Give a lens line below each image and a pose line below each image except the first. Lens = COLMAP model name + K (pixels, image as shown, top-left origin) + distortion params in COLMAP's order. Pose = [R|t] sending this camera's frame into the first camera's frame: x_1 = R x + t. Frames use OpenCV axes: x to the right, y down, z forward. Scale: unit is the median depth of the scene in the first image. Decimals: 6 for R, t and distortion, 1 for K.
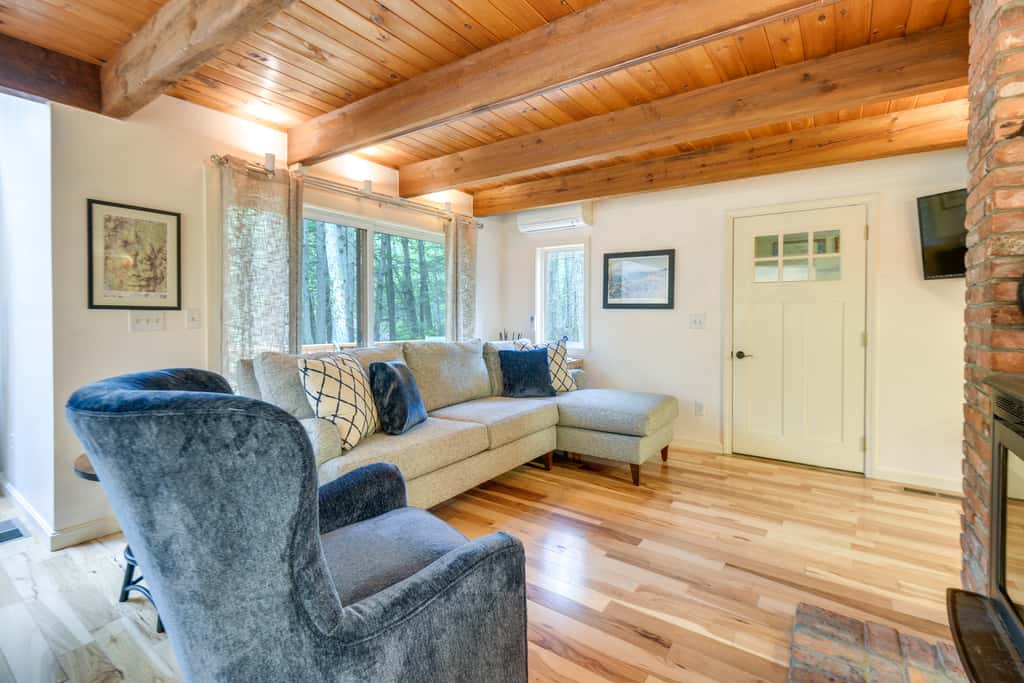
lens RADIAL K [[470.7, 0, 505.8], [0, 470.7, 323.3], [0, 0, 1]] dist [0.012502, -0.002213]
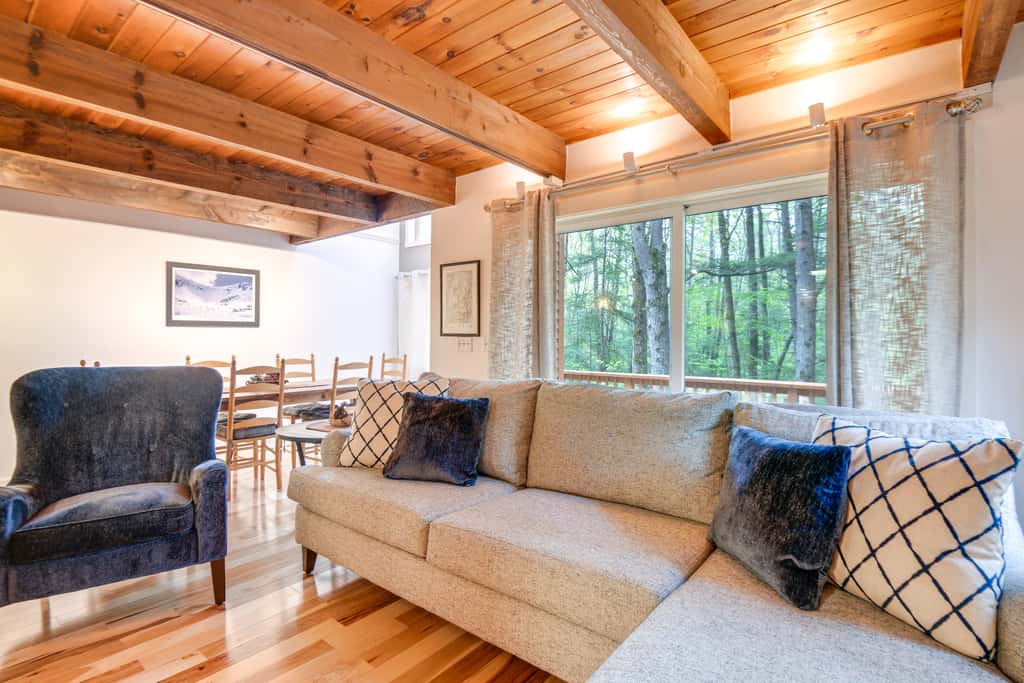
lens RADIAL K [[479.3, 0, 514.1], [0, 479.3, 340.9], [0, 0, 1]] dist [-0.012739, -0.000914]
pose [[-0.037852, 0.003649, -0.999277, 0.526851], [-0.021660, 0.999755, 0.004471, -0.021120], [0.999049, 0.021813, -0.037764, 1.026527]]
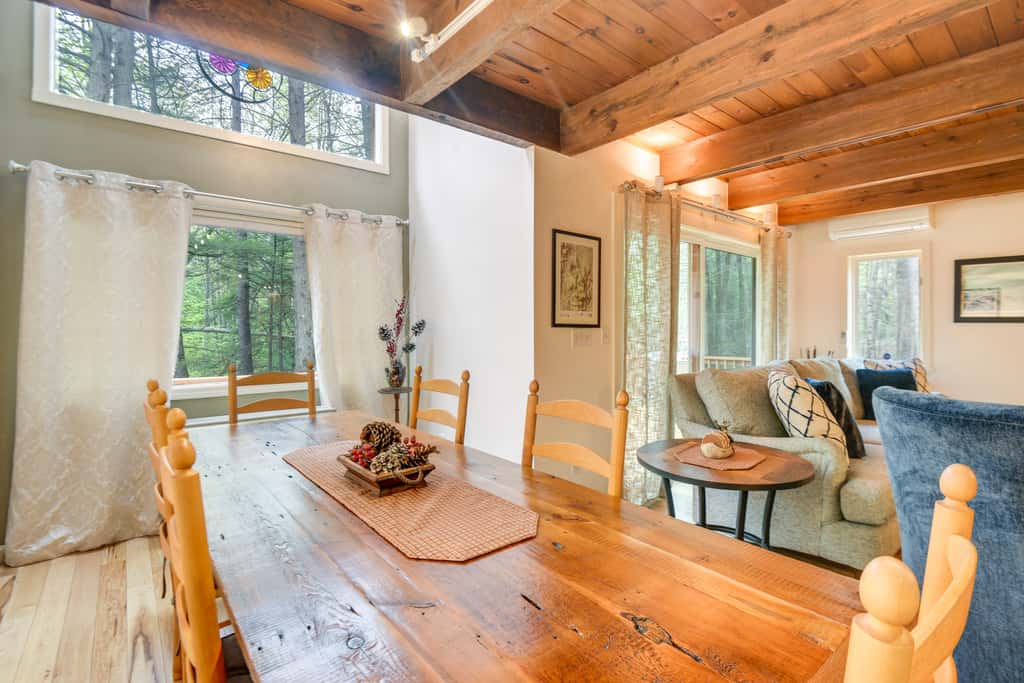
lens RADIAL K [[479.3, 0, 505.8], [0, 479.3, 333.4], [0, 0, 1]] dist [-0.012739, -0.000914]
pose [[0.965730, -0.000543, -0.259548, -0.547402], [-0.001352, 0.999974, -0.007124, -0.005973], [0.259546, 0.007231, 0.965704, -0.093911]]
